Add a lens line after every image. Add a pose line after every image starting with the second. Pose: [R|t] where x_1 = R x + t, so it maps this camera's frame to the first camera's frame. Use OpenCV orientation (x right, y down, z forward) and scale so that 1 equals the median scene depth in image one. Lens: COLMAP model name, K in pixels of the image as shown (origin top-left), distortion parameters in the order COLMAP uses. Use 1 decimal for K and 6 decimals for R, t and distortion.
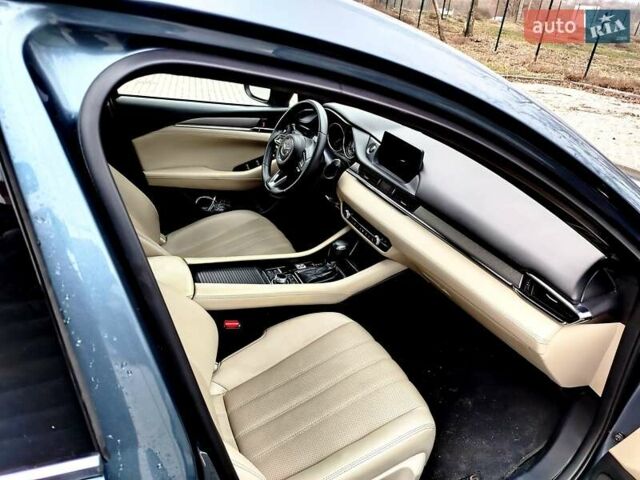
lens RADIAL K [[449.5, 0, 321.2], [0, 449.5, 240.6], [0, 0, 1]] dist [0.023345, -0.002278]
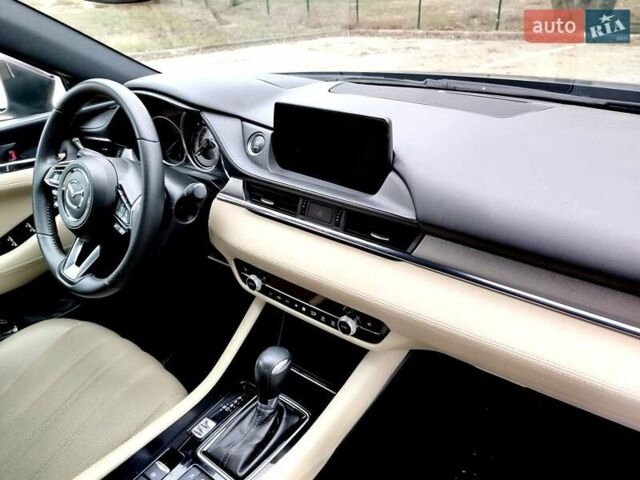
lens RADIAL K [[449.5, 0, 318.0], [0, 449.5, 238.0], [0, 0, 1]] dist [0.023345, -0.002278]
pose [[0.884188, -0.337255, 0.323219, -0.023697], [0.327056, 0.940977, 0.087156, -0.120267], [-0.333535, 0.028649, 0.942302, 0.478982]]
